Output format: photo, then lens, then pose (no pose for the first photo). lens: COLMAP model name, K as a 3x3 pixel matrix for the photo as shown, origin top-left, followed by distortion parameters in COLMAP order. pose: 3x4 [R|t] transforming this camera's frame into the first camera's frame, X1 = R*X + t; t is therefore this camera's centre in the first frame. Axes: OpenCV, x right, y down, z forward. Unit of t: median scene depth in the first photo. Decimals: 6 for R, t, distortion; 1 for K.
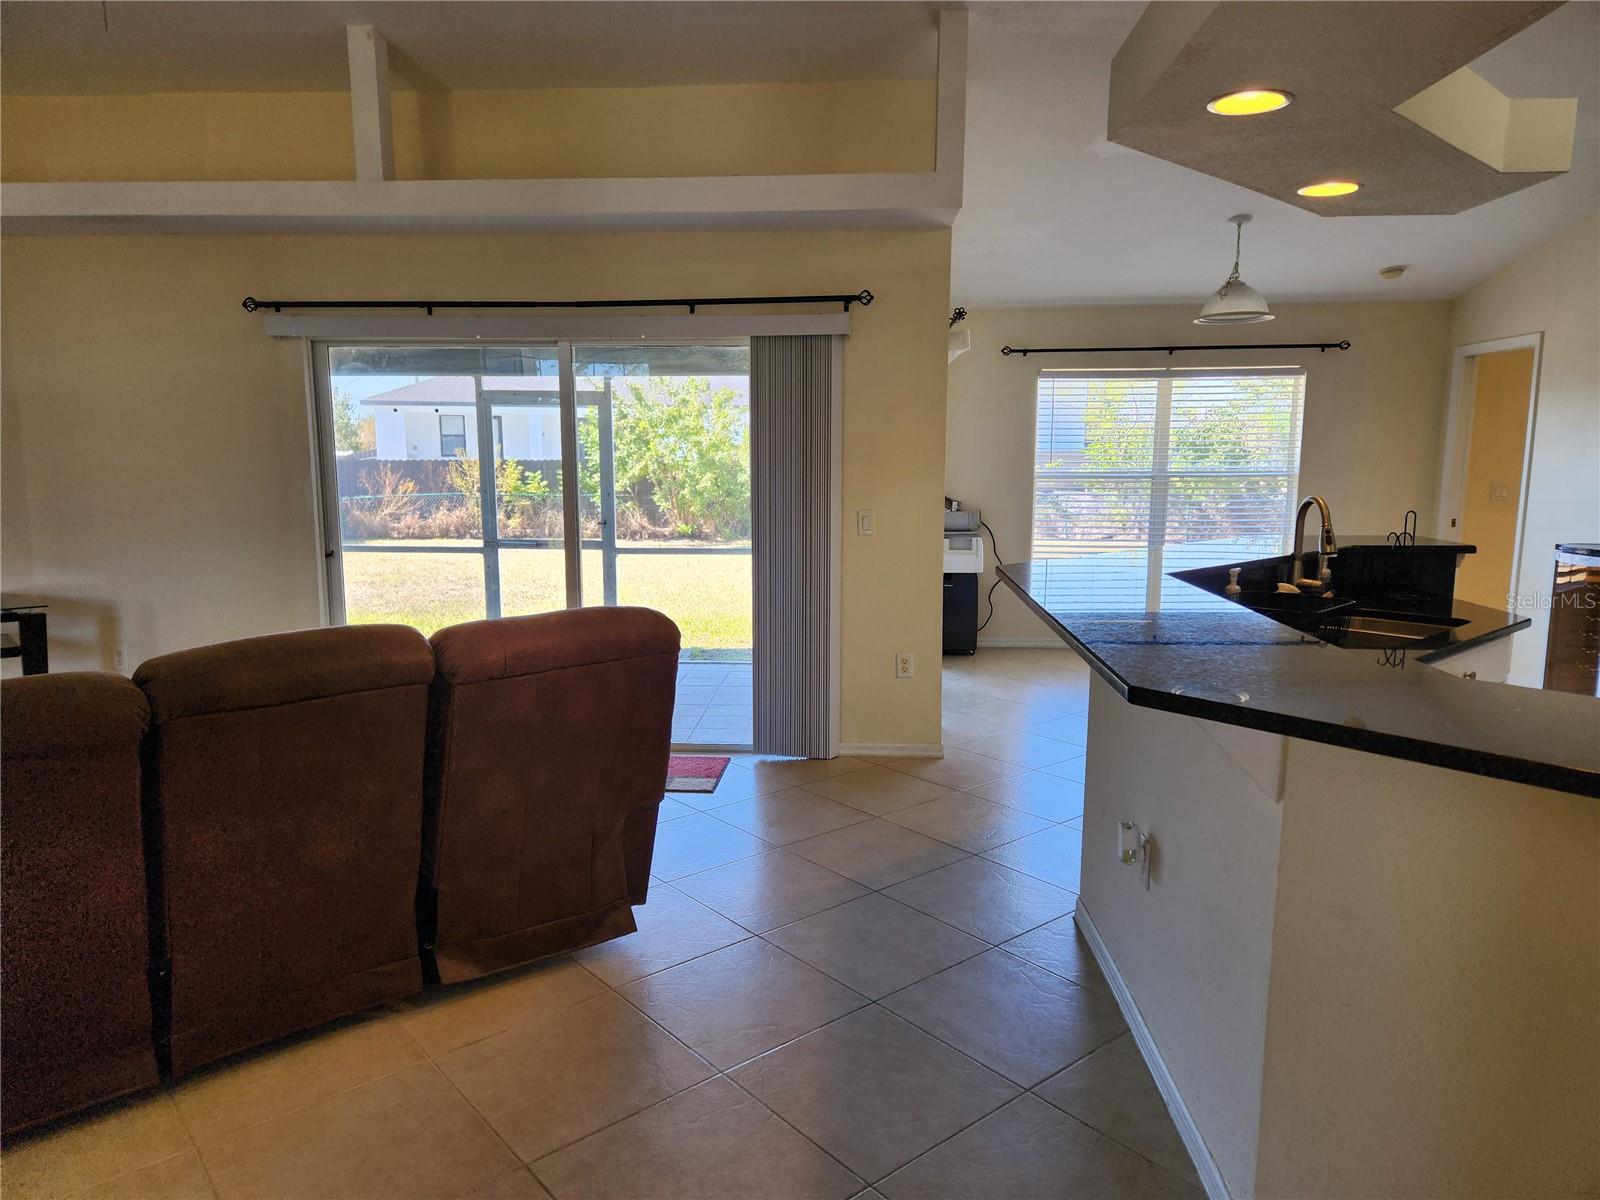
lens RADIAL K [[1056.3, 0, 800.0], [0, 1056.3, 600.0], [0, 0, 1]] dist [0.074678, -0.062641]
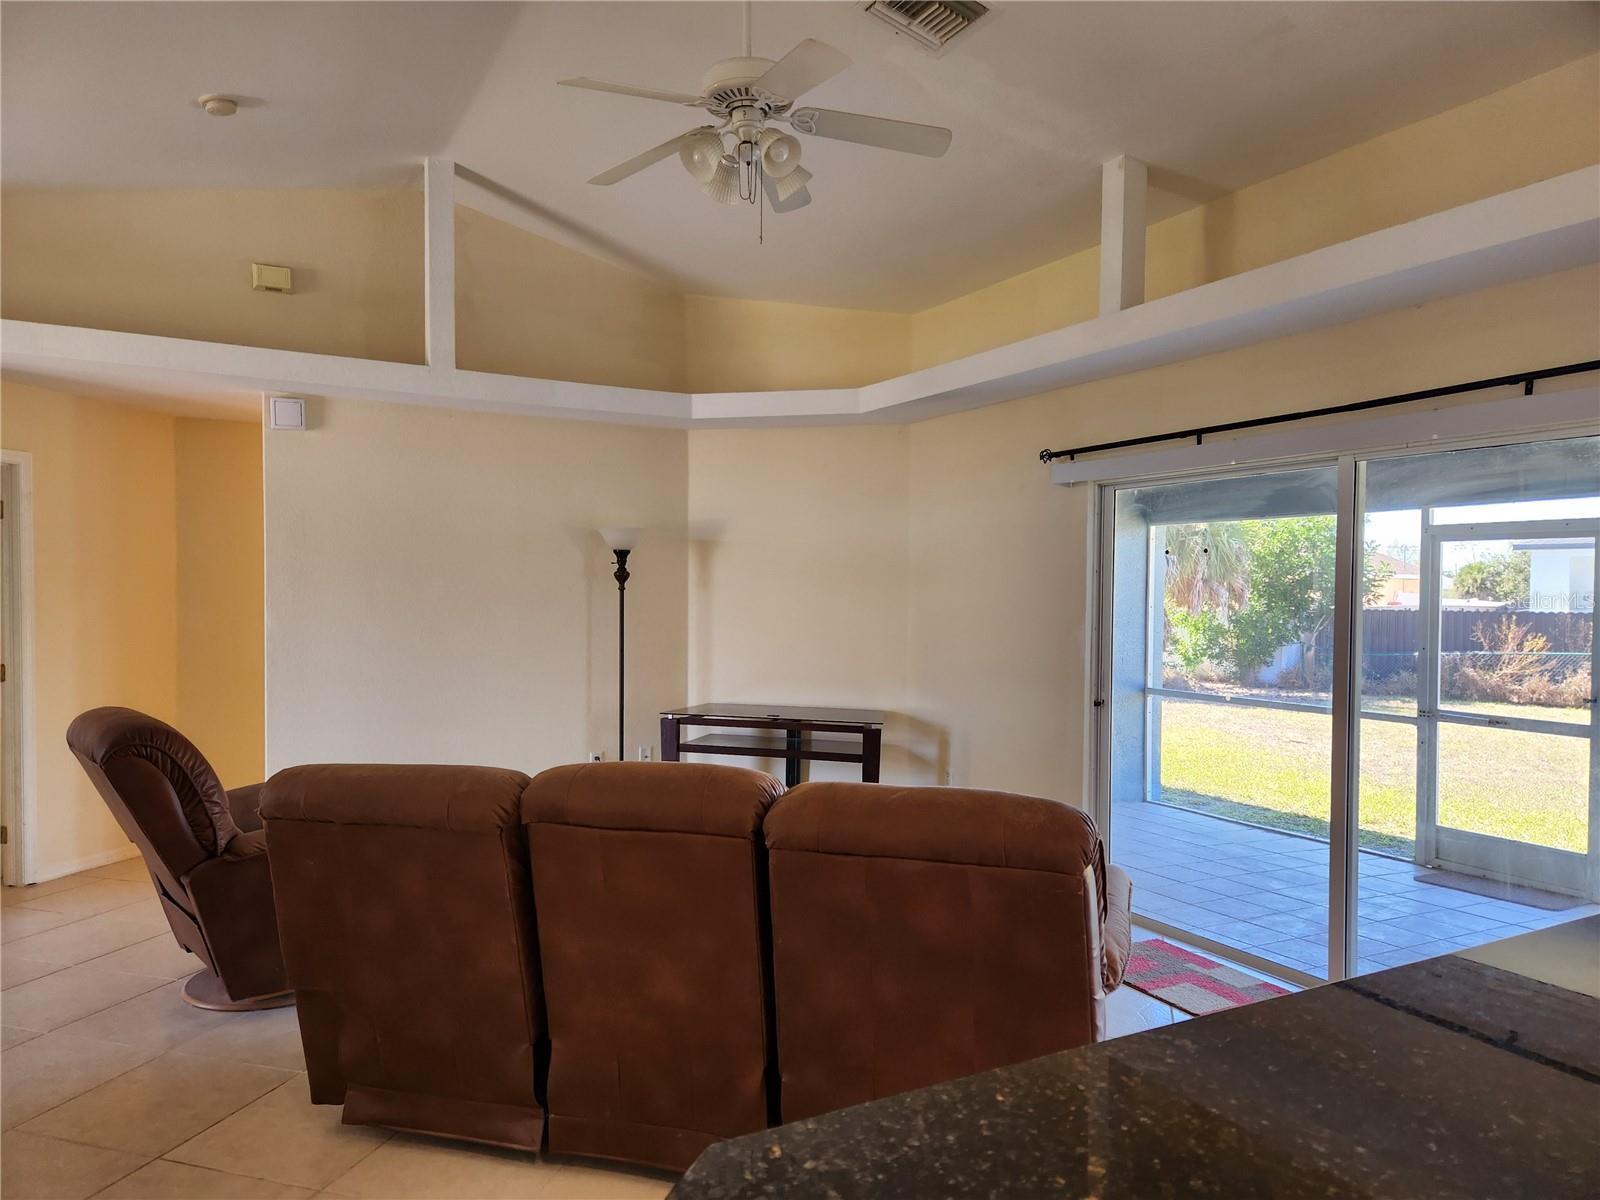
lens RADIAL K [[1056.3, 0, 800.0], [0, 1056.3, 600.0], [0, 0, 1]] dist [0.074678, -0.062641]
pose [[0.522894, 0.014281, -0.852278, 0.181855], [-0.131551, 0.989233, -0.064134, -0.030937], [0.842185, 0.145653, 0.519143, 0.221008]]
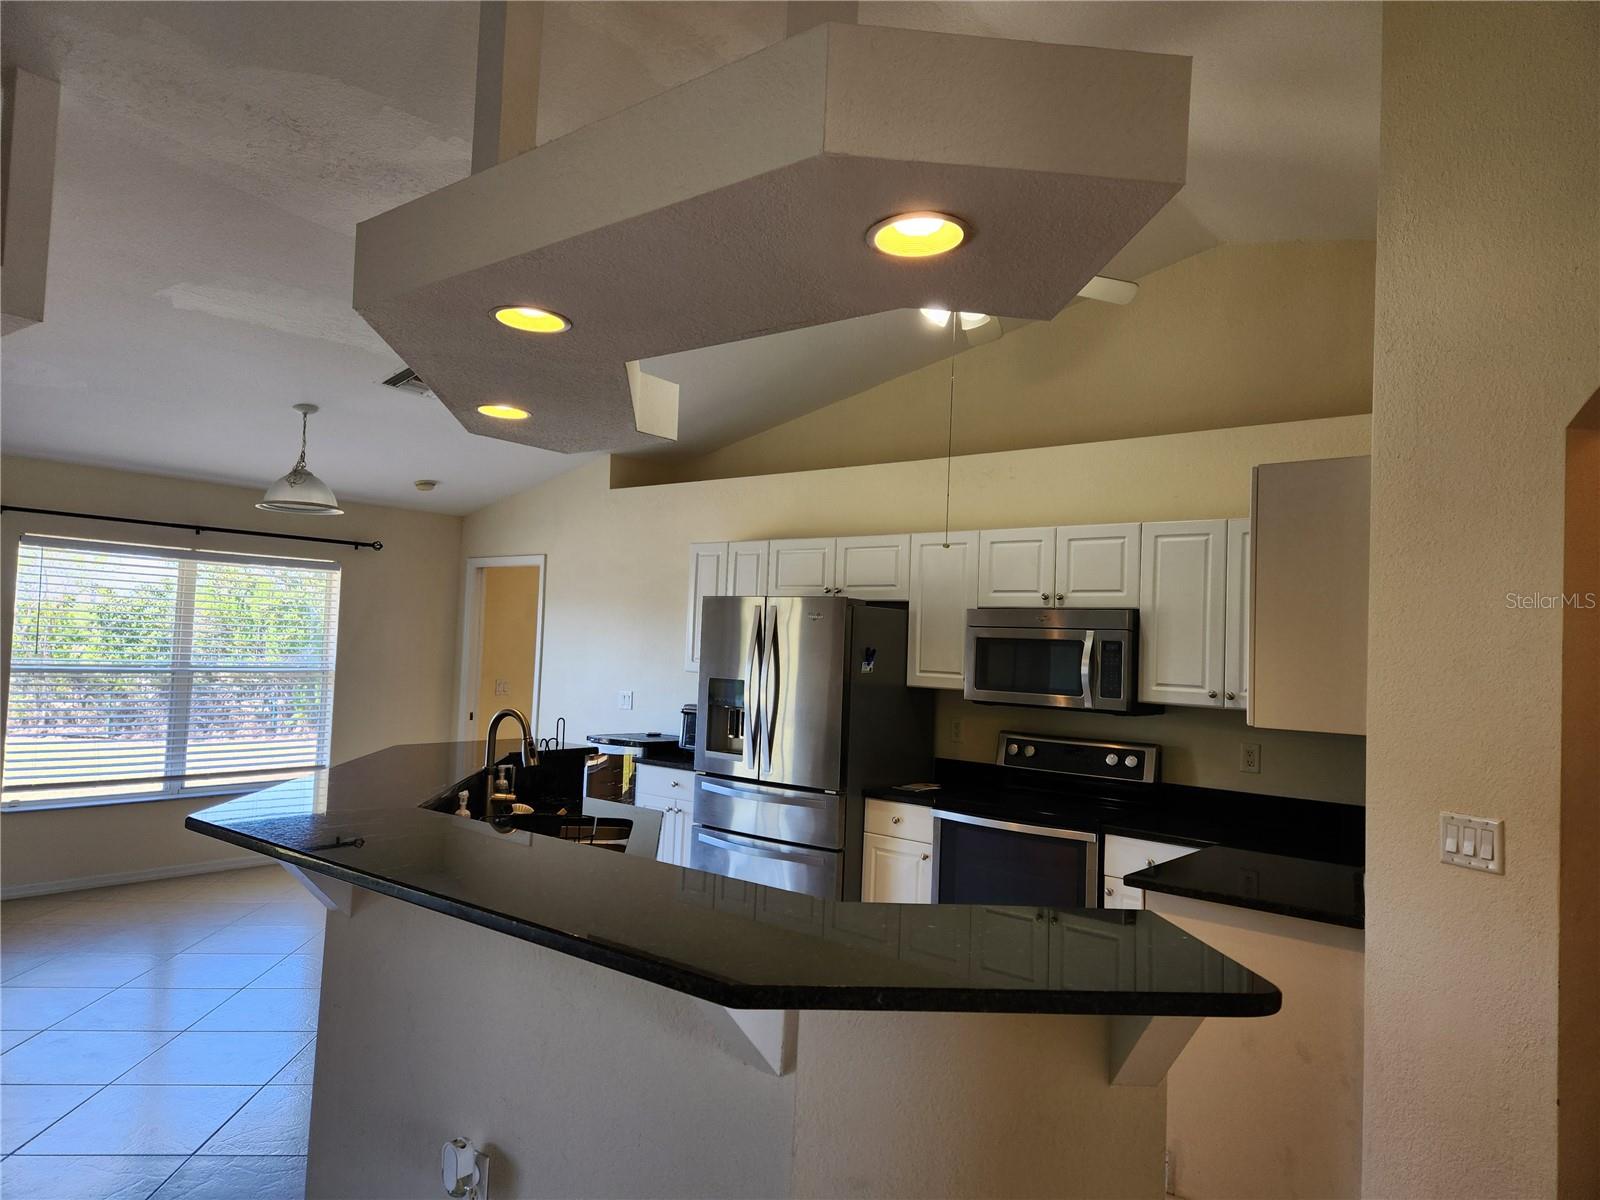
lens RADIAL K [[1056.3, 0, 800.0], [0, 1056.3, 600.0], [0, 0, 1]] dist [0.074678, -0.062641]
pose [[0.594162, 0.059437, 0.802147, -0.084744], [0.078973, 0.988137, -0.131715, -0.025515], [-0.800459, 0.141608, 0.582419, 0.116382]]
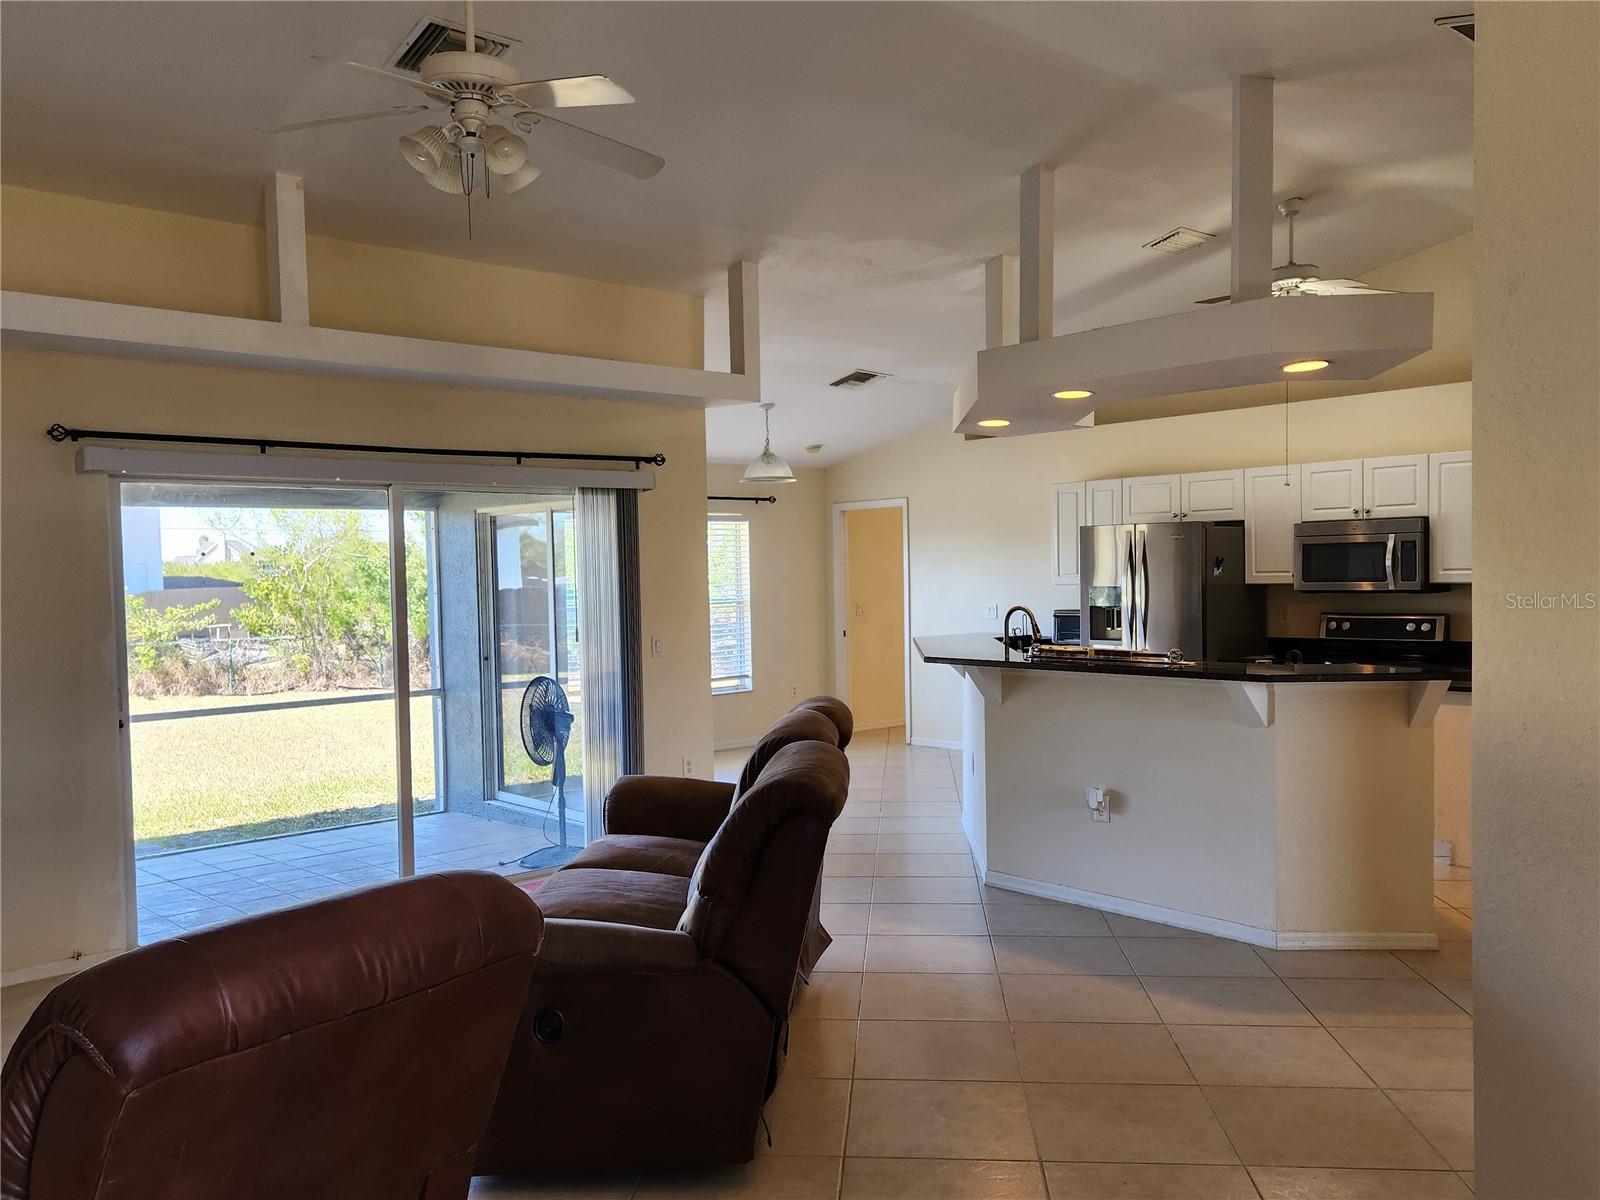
lens RADIAL K [[1216.8, 0, 831.5], [0, 1216.8, 616.9], [0, 0, 1]] dist [0.101480, -0.125609]
pose [[0.711249, -0.041649, 0.701705, -0.585648], [0.122056, 0.990397, -0.064931, 0.003973], [-0.692263, 0.131830, 0.709502, -0.069665]]
